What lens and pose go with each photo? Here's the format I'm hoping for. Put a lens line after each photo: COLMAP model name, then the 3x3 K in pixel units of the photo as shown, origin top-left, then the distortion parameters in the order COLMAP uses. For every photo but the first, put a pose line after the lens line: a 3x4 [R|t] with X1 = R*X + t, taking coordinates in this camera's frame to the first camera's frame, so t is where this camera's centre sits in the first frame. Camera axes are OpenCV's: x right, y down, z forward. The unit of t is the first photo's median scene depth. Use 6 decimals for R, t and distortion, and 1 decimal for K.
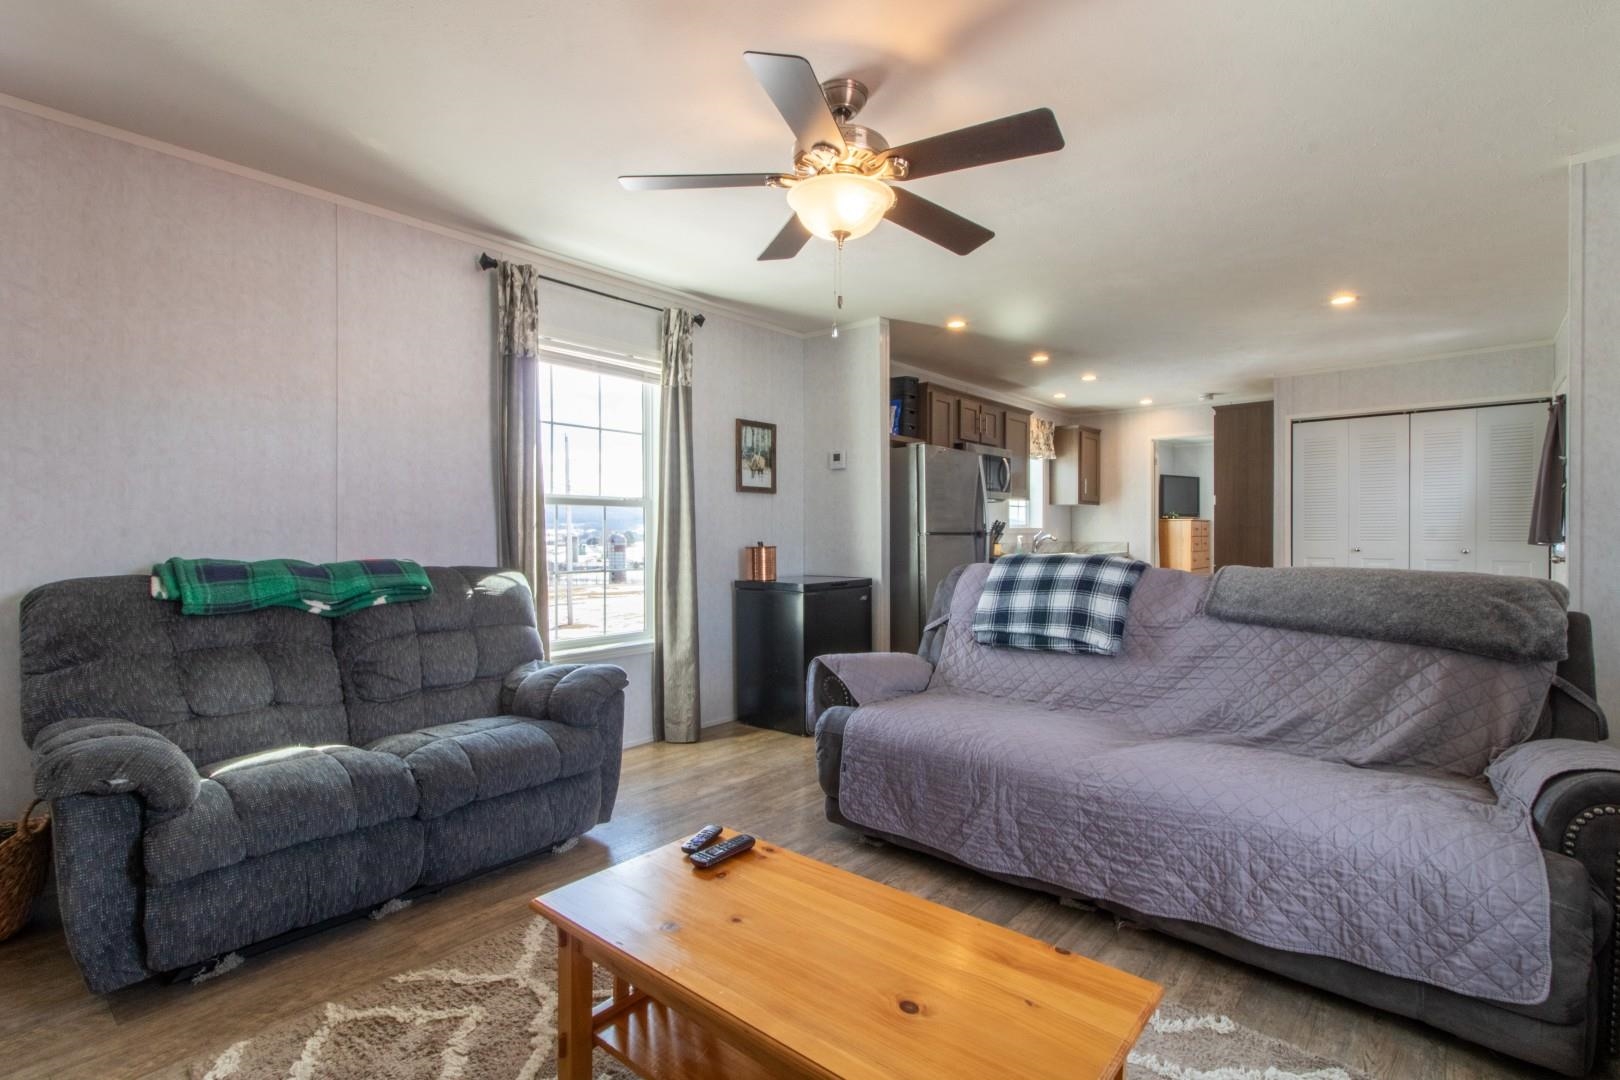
lens RADIAL K [[767.8, 0, 832.3], [0, 767.8, 539.5], [0, 0, 1]] dist [0.002123, 0.000079]
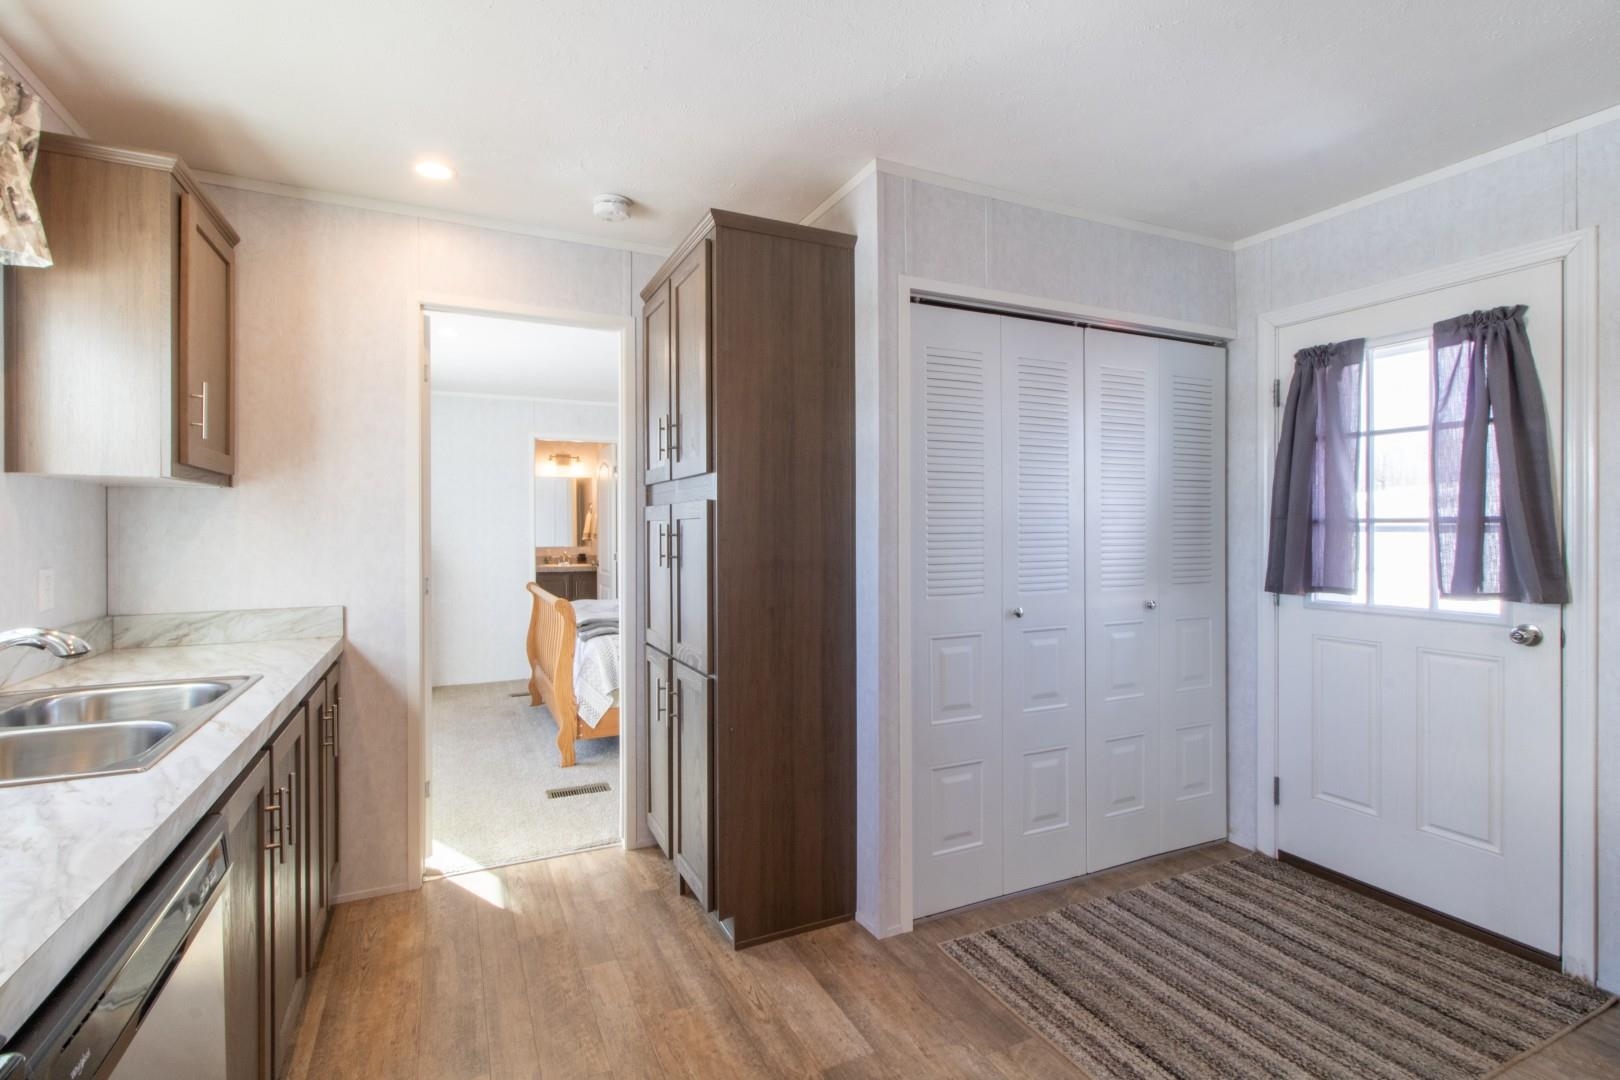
lens RADIAL K [[745.3, 0, 814.5], [0, 745.3, 530.8], [0, 0, 1]] dist [-0.000427, -0.000230]
pose [[0.405117, -0.001407, 0.914264, 0.223608], [0.010123, 0.999944, -0.002946, -0.031139], [-0.914209, 0.010449, 0.405108, 0.869387]]
